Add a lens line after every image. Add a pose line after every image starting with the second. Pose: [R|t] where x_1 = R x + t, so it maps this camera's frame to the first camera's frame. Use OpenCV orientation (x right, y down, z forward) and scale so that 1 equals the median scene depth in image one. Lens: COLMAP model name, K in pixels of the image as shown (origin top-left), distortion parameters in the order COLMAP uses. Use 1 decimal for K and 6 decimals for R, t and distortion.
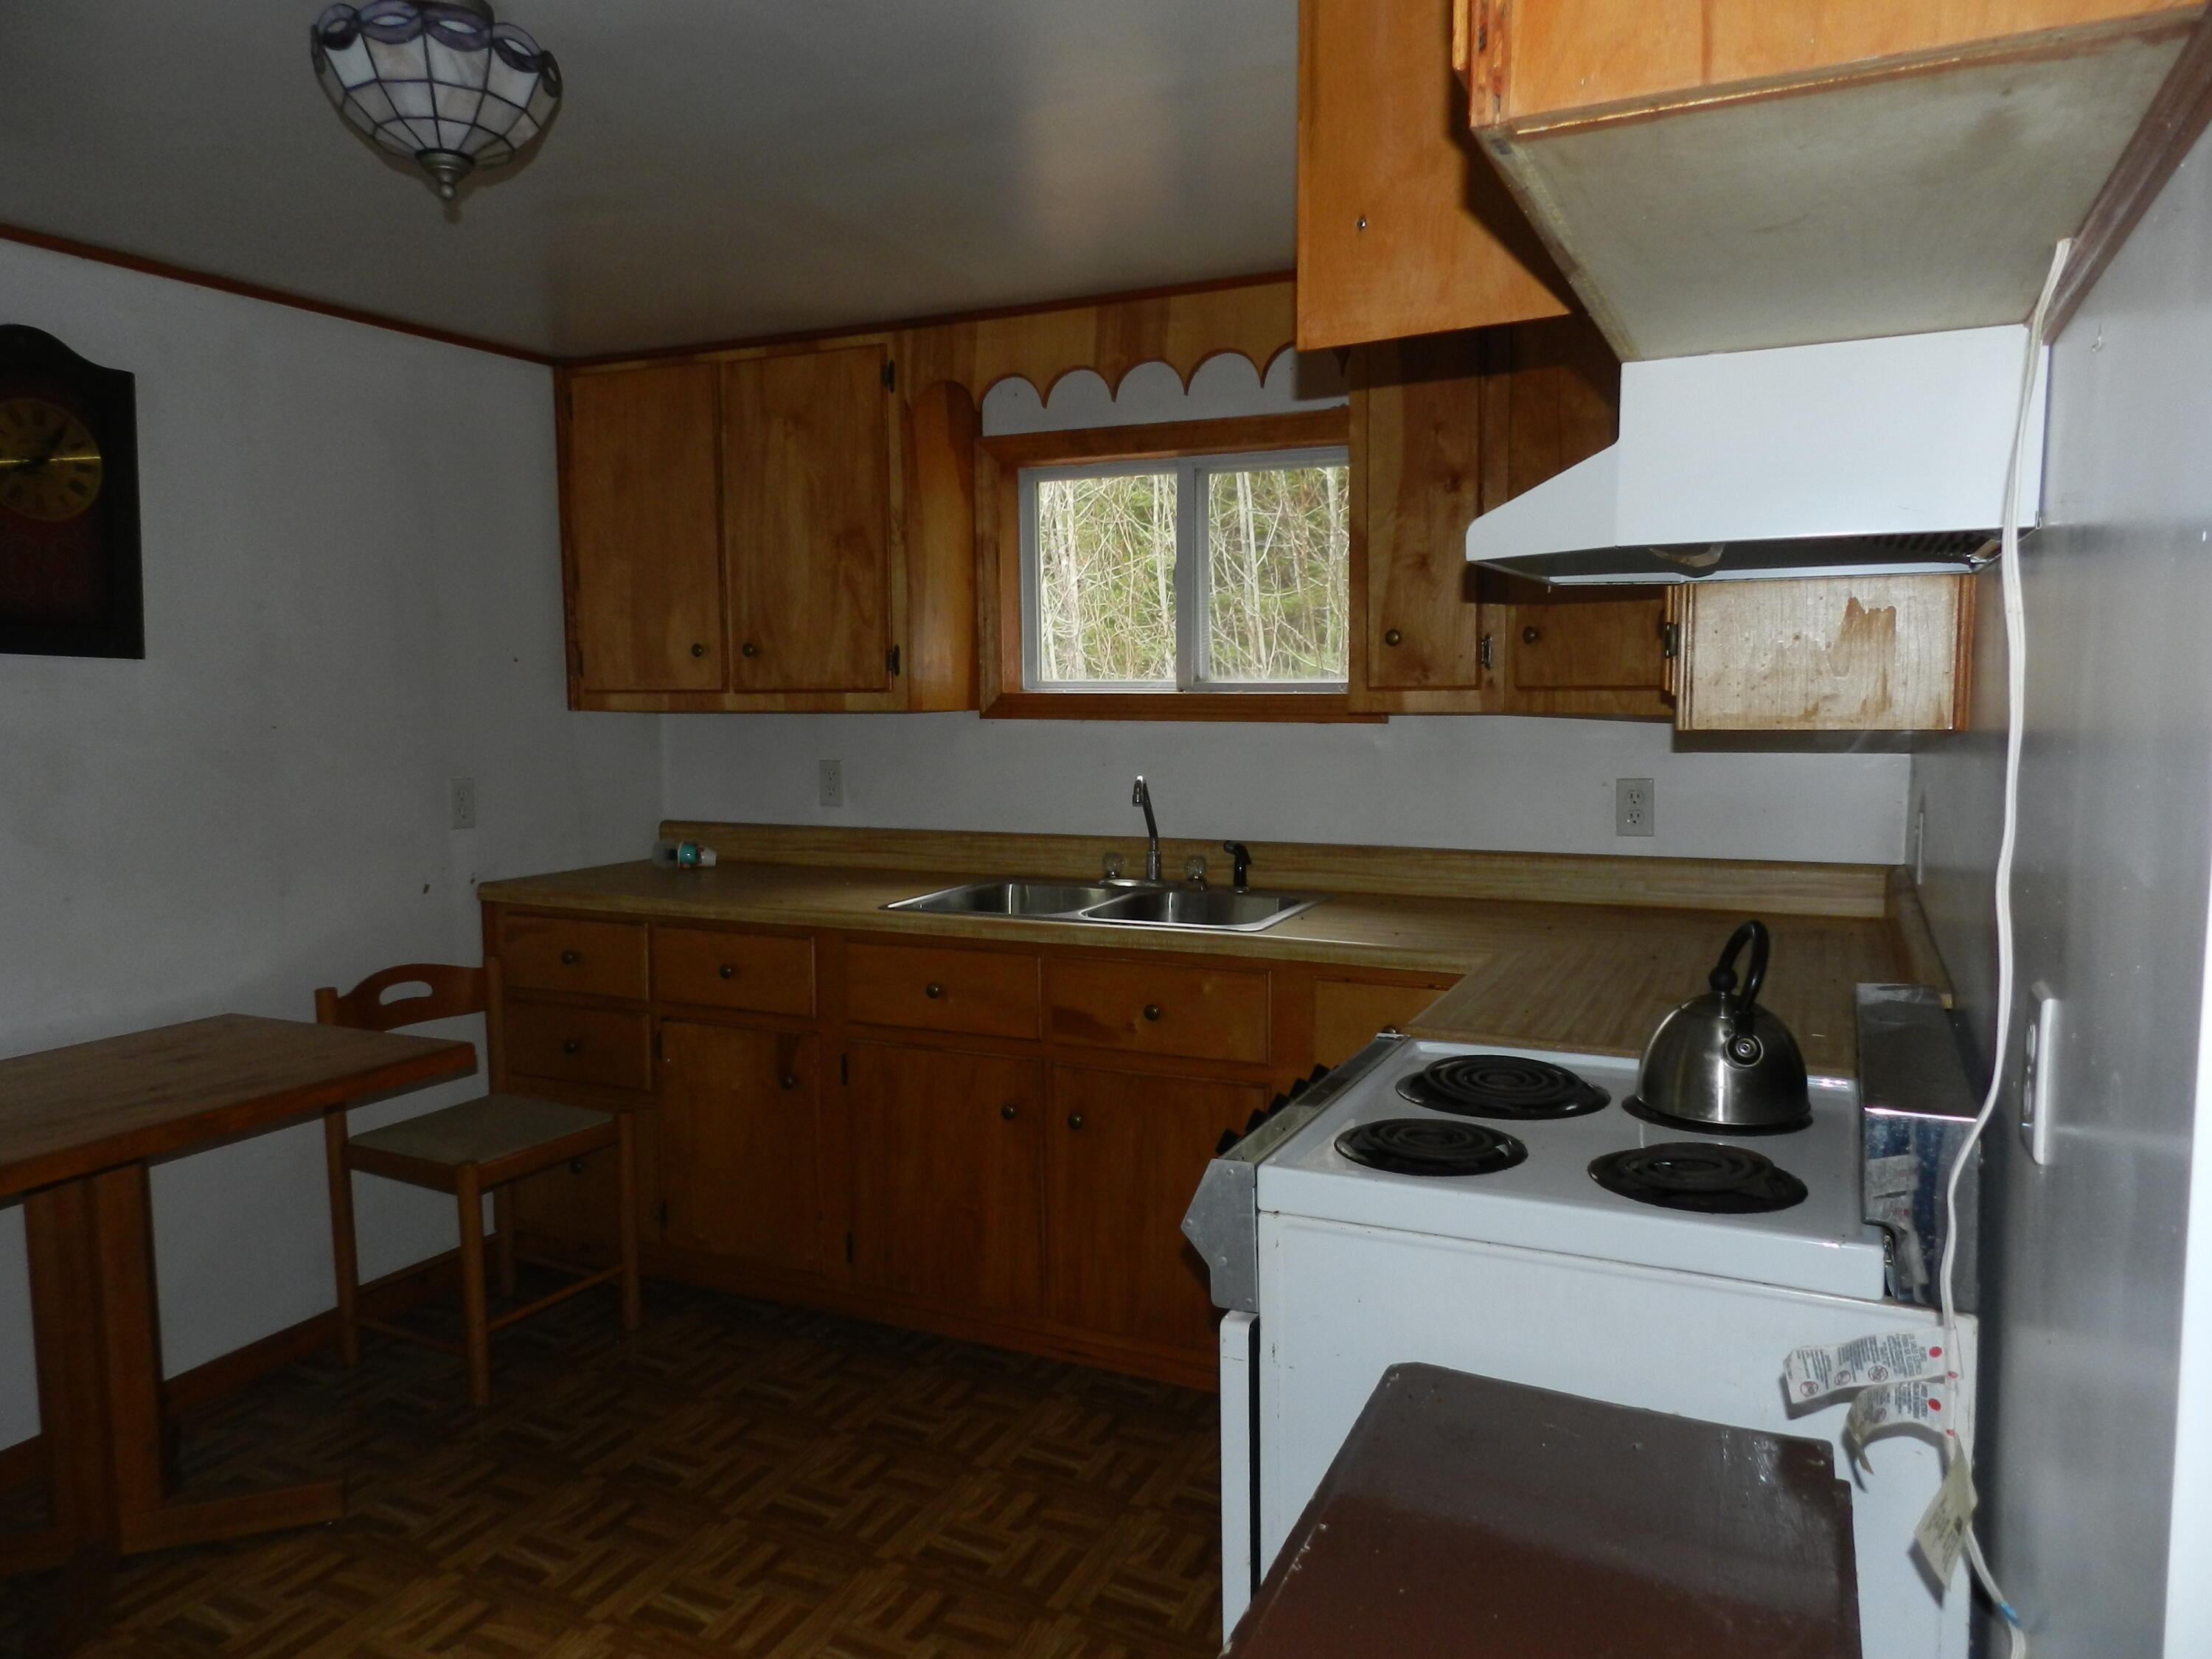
lens RADIAL K [[1516.4, 0, 1108.6], [0, 1516.4, 832.1], [0, 0, 1]] dist [0.025765, 0.000742]
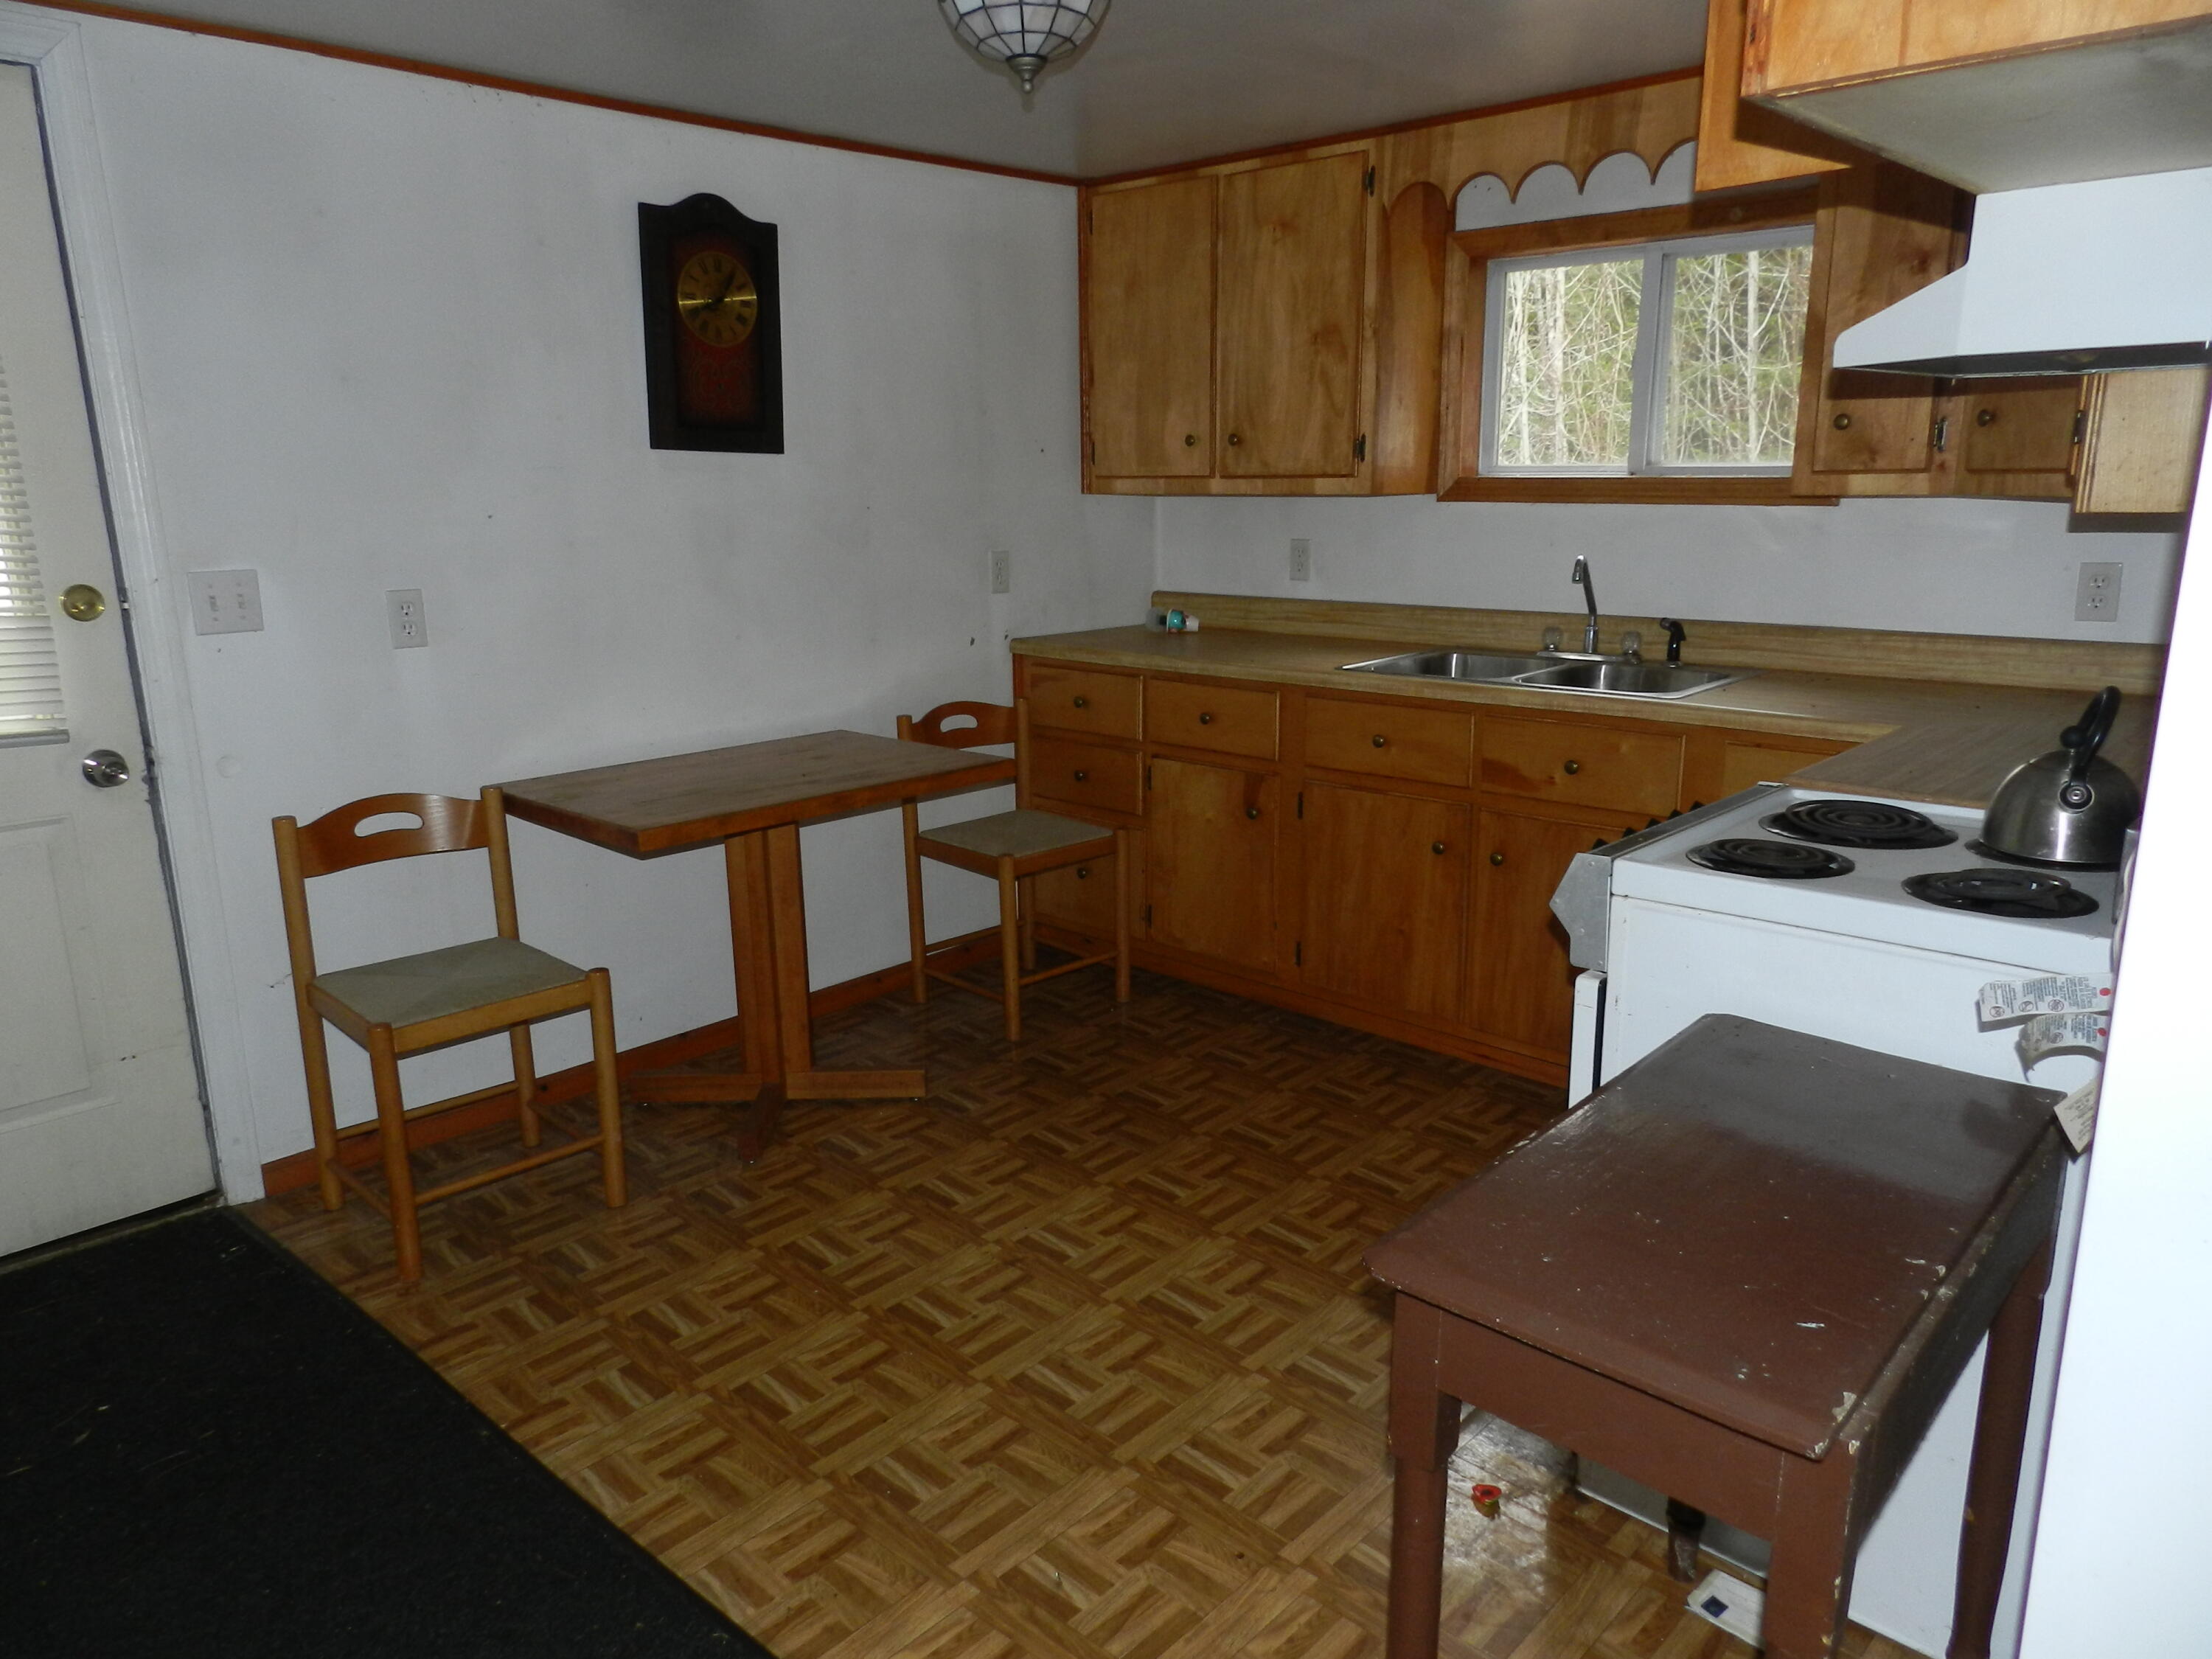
lens RADIAL K [[1516.4, 0, 1108.6], [0, 1516.4, 832.1], [0, 0, 1]] dist [0.025765, 0.000742]
pose [[0.953400, 0.067187, -0.294134, 0.033148], [-0.025364, 0.989287, 0.143762, 0.011373], [0.300642, -0.129603, 0.944890, -0.165244]]
